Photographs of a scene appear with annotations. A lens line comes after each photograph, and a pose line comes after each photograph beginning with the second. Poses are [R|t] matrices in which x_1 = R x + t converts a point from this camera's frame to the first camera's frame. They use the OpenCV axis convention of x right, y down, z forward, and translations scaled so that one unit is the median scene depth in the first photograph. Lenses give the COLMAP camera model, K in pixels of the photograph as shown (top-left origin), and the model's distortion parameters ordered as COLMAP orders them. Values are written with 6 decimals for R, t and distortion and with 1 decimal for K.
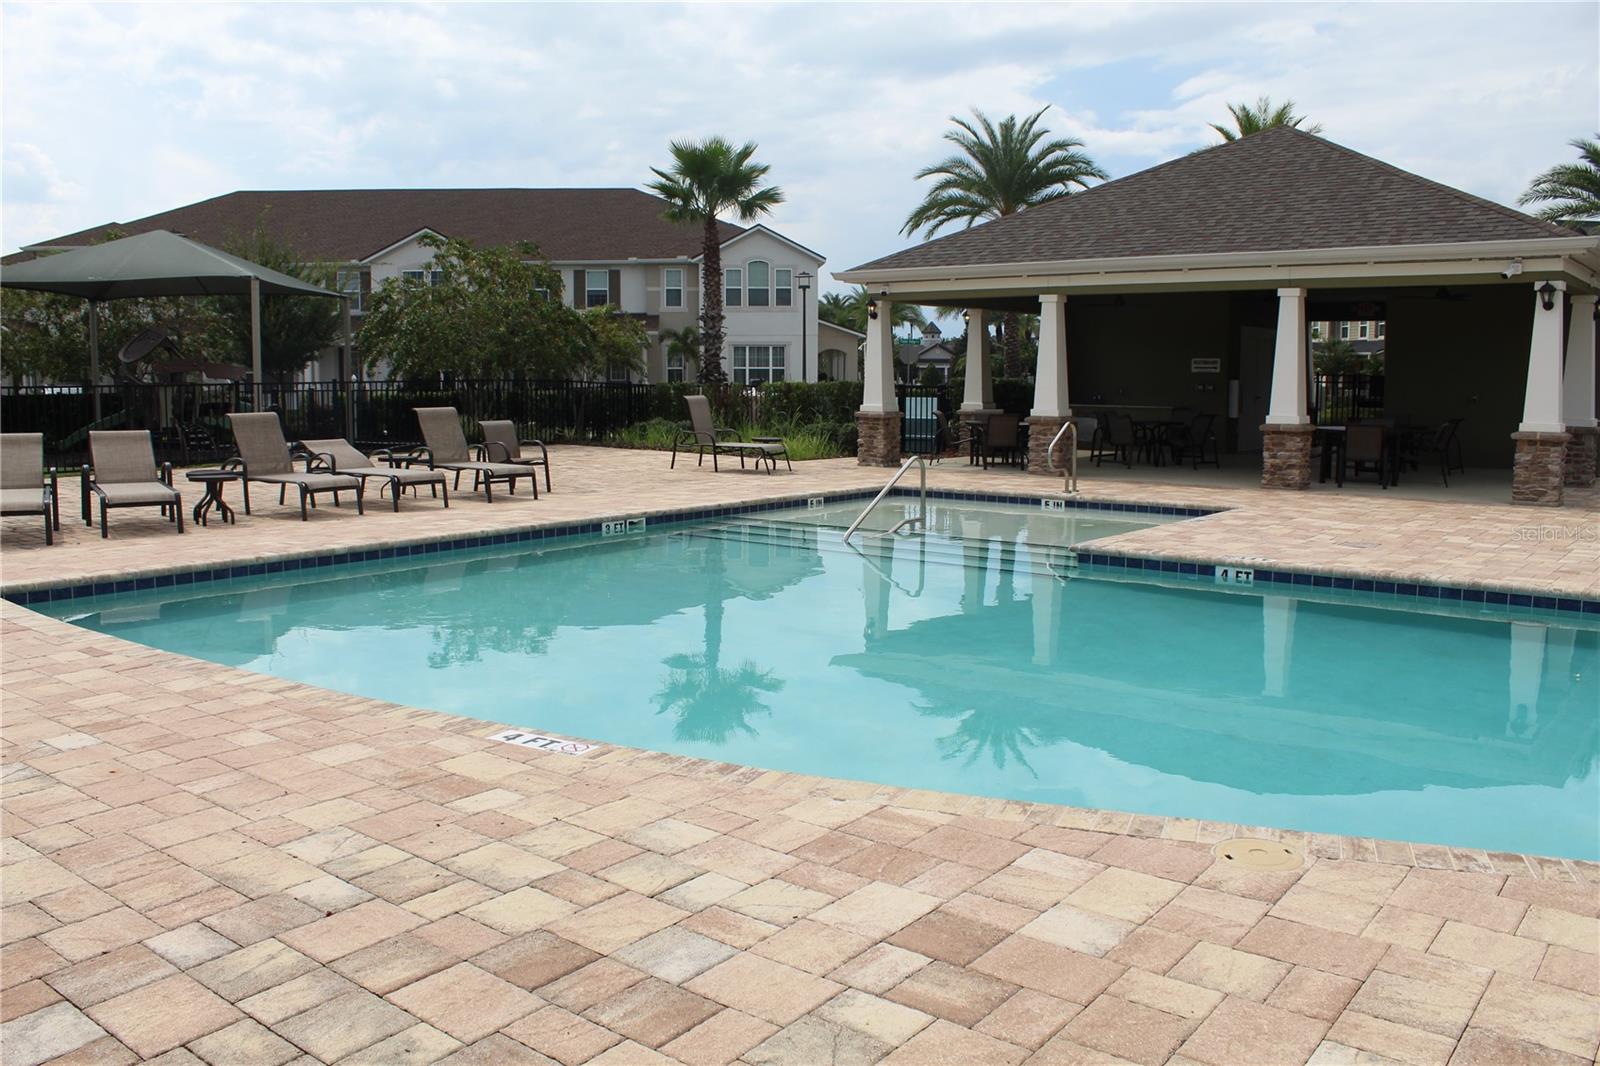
lens RADIAL K [[1308.3, 0, 799.2], [0, 1308.3, 529.7], [0, 0, 1]] dist [-0.146676, 0.084595]
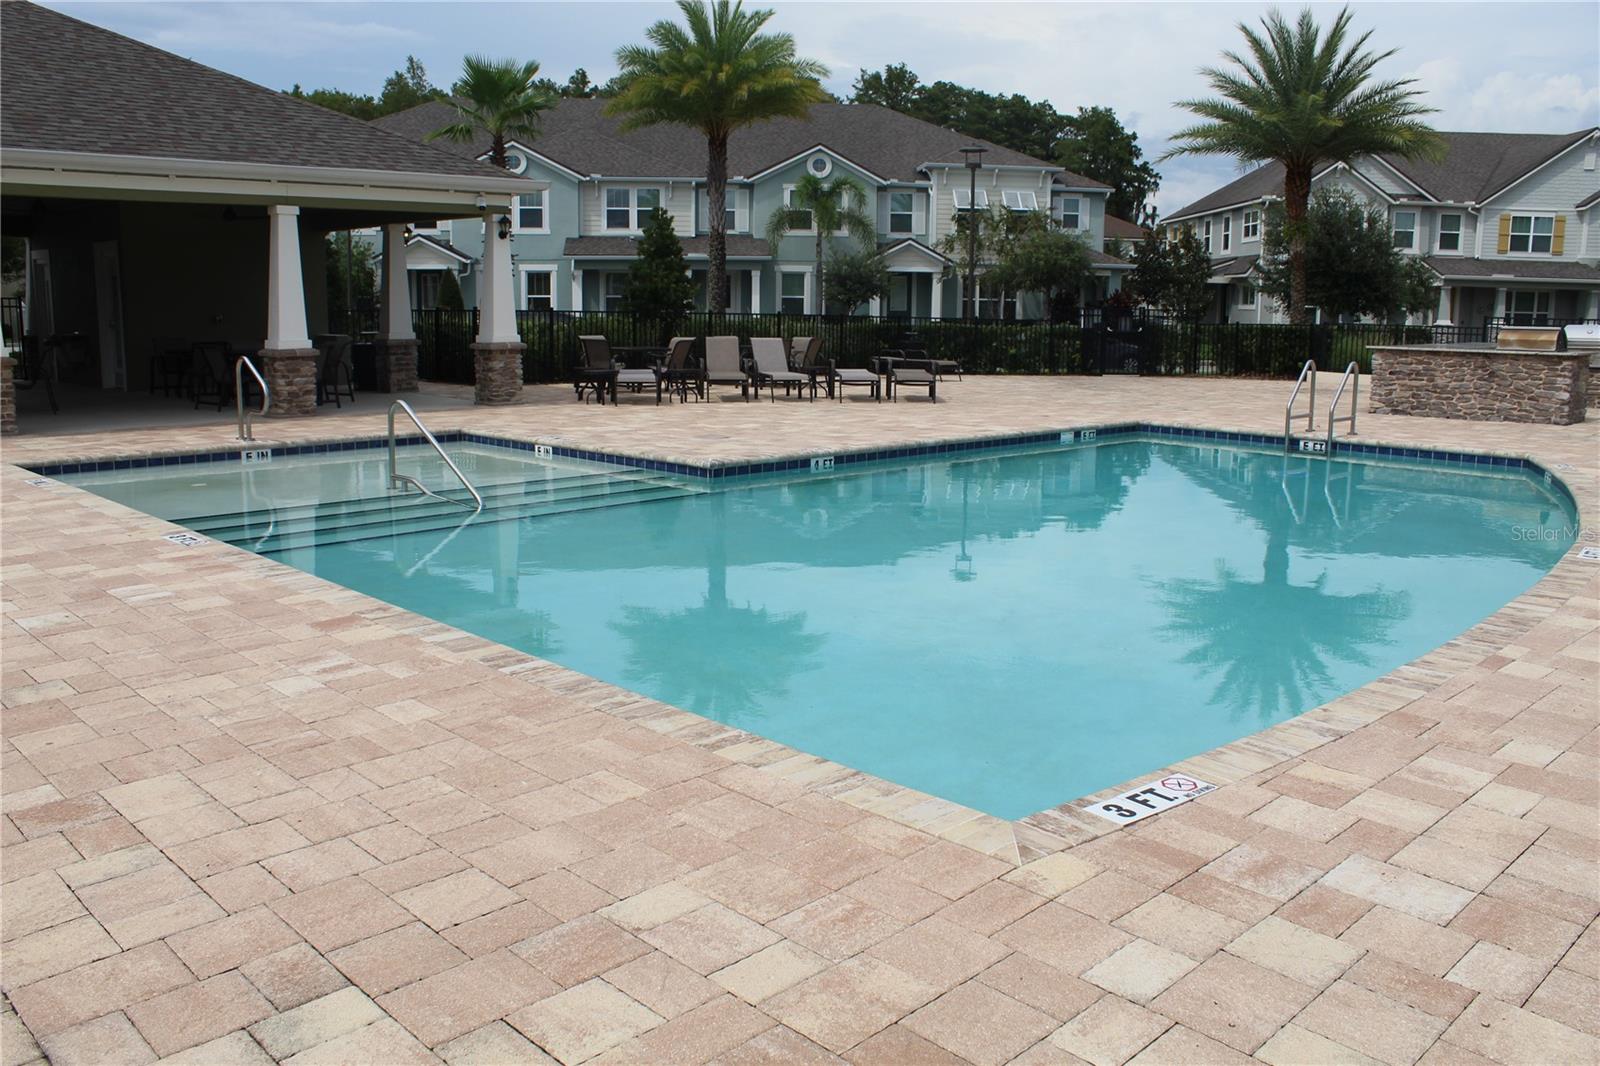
lens RADIAL K [[1308.3, 0, 813.4], [0, 1308.3, 537.0], [0, 0, 1]] dist [-0.146676, 0.084595]
pose [[0.120074, -0.177610, 0.976748, -0.539001], [0.105461, 0.980581, 0.165342, -0.062175], [-0.987148, 0.083156, 0.136473, 0.506167]]
